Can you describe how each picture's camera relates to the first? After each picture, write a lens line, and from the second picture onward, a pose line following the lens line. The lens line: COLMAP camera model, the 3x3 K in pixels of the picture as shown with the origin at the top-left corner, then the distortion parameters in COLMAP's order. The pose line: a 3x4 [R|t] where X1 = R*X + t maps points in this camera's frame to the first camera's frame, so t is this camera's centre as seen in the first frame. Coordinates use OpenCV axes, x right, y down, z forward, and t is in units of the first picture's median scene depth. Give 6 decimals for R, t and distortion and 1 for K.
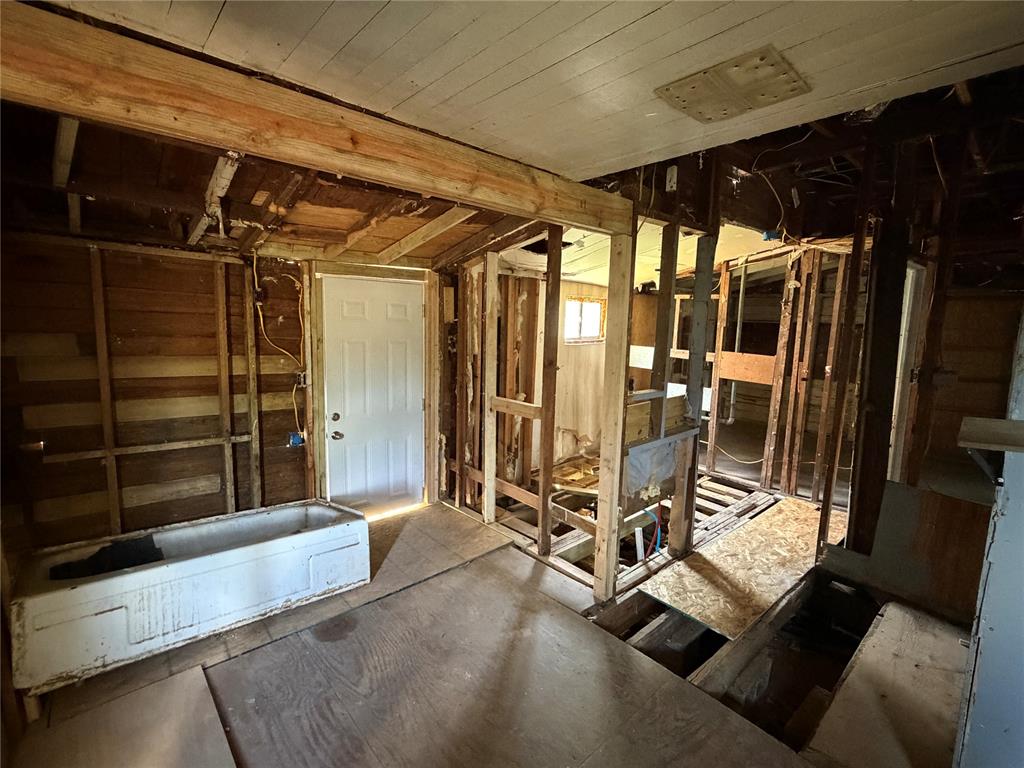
lens RADIAL K [[471.1, 0, 512.3], [0, 471.1, 383.6], [0, 0, 1]] dist [0.000255, 0.000321]
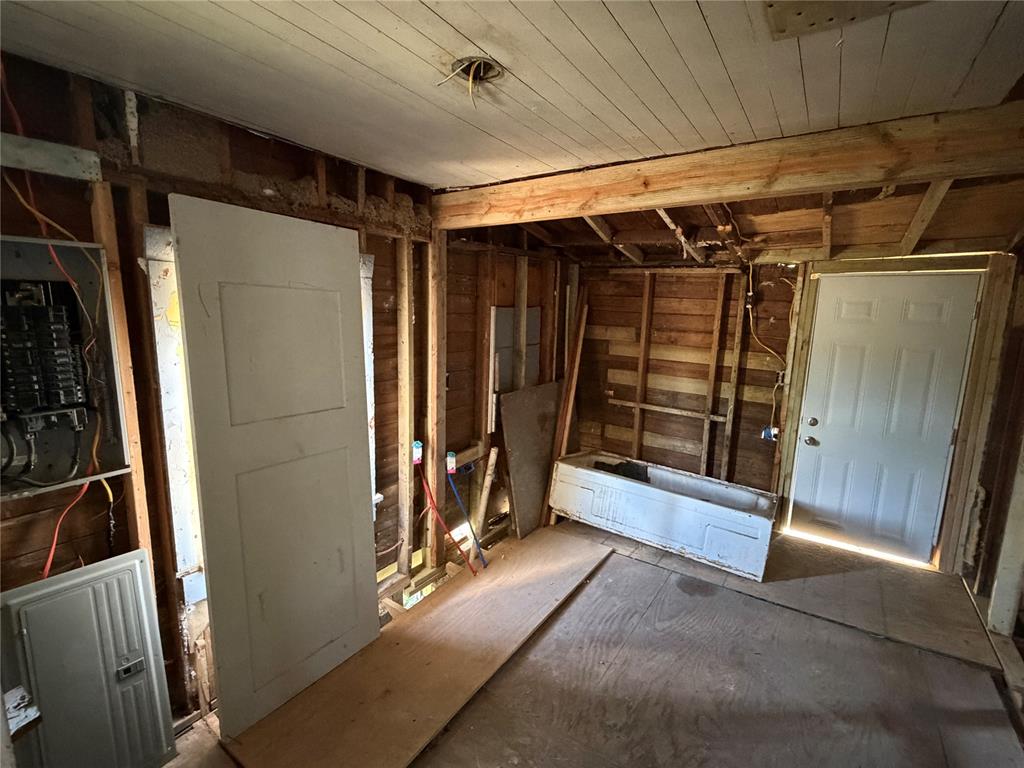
lens RADIAL K [[471.1, 0, 510.9], [0, 471.1, 382.6], [0, 0, 1]] dist [0.000255, 0.000321]
pose [[0.235467, 0.133009, -0.962738, 0.457801], [-0.141247, 0.984757, 0.101505, -0.021919], [0.961564, 0.112083, 0.250665, 0.179512]]
